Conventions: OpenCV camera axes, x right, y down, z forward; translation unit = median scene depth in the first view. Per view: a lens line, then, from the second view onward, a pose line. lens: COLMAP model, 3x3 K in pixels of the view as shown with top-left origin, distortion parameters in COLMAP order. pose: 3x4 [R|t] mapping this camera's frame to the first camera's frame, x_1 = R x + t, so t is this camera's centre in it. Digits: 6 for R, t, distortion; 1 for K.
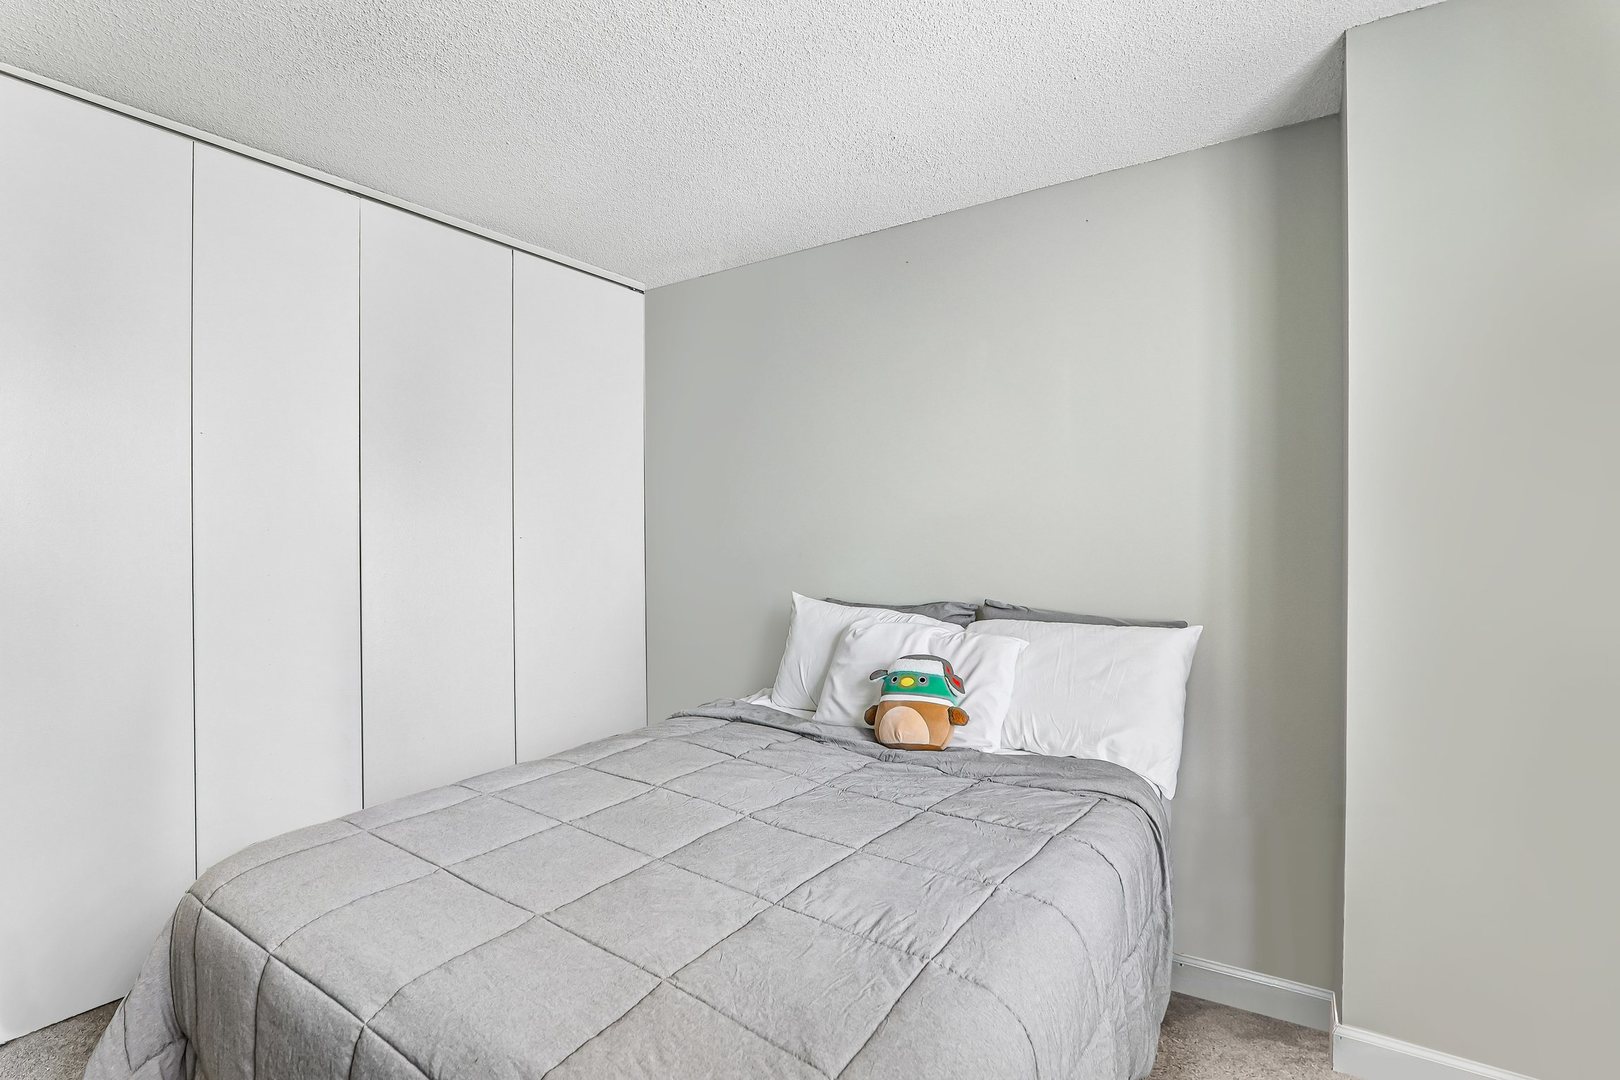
lens RADIAL K [[744.1, 0, 807.5], [0, 744.1, 533.2], [0, 0, 1]] dist [-0.015410, 0.000326]
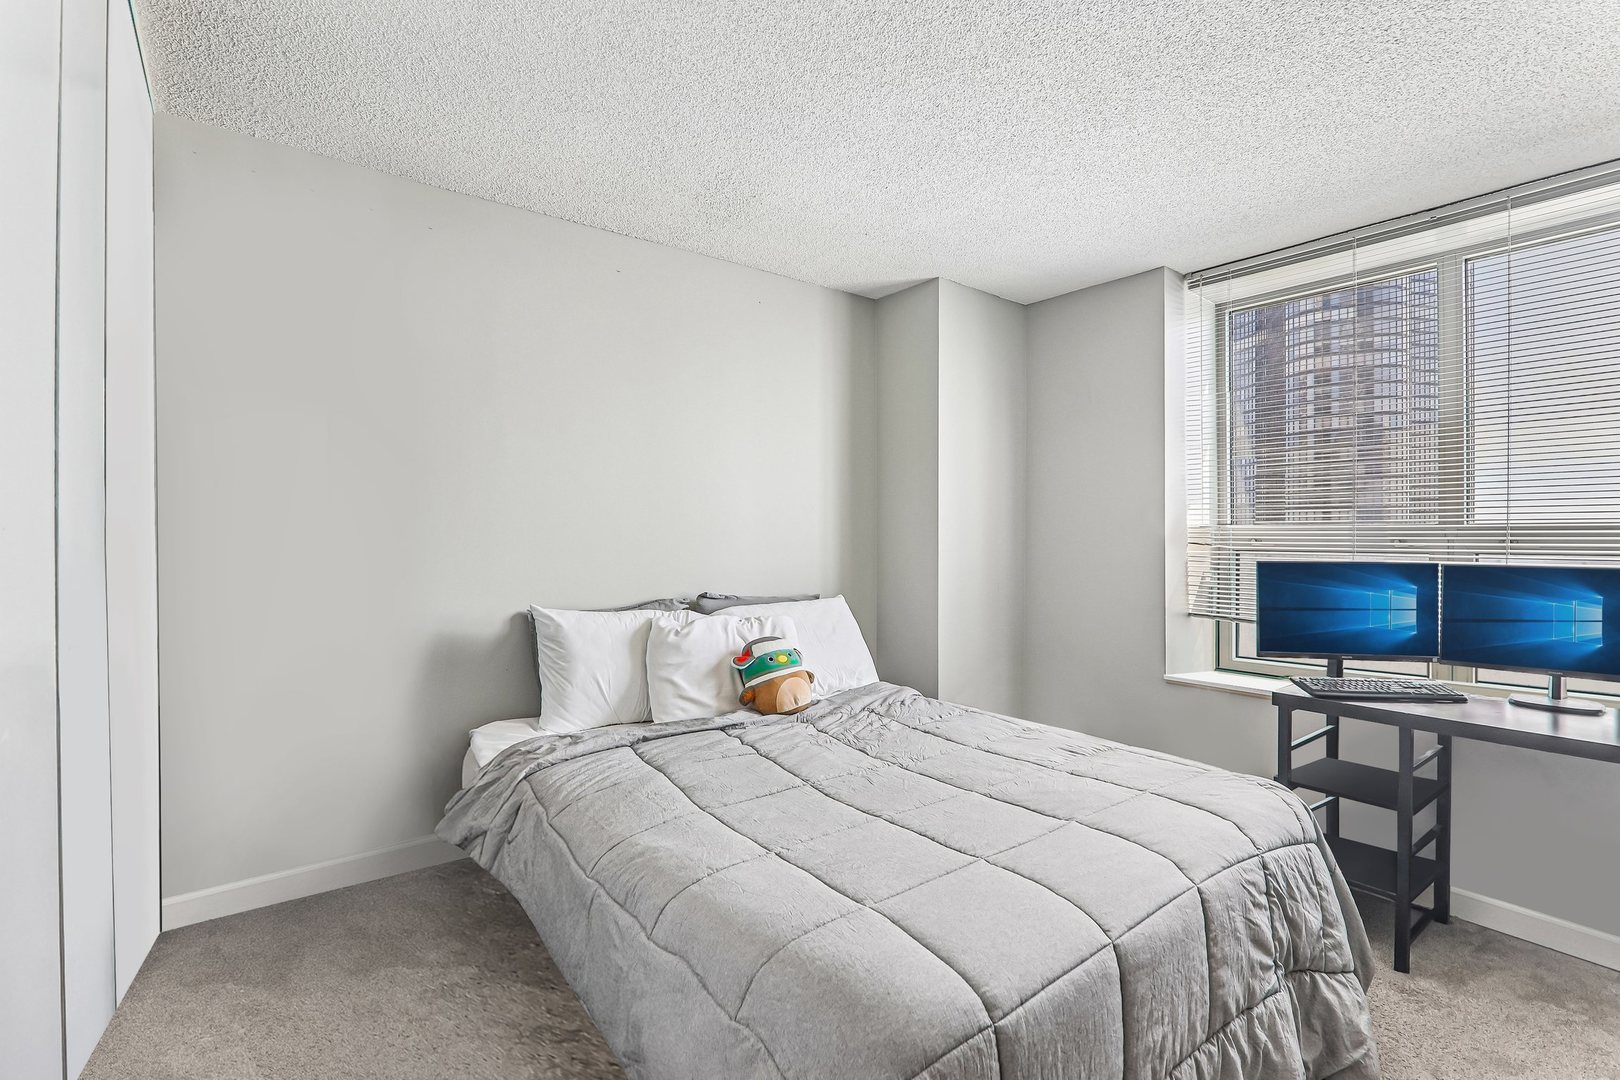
lens RADIAL K [[744.1, 0, 807.5], [0, 744.1, 533.2], [0, 0, 1]] dist [-0.015410, 0.000326]
pose [[0.300374, 0.006726, 0.953798, -0.949693], [0.003279, 0.999962, -0.008084, 0.006608], [-0.953816, 0.005555, 0.300340, 0.565525]]
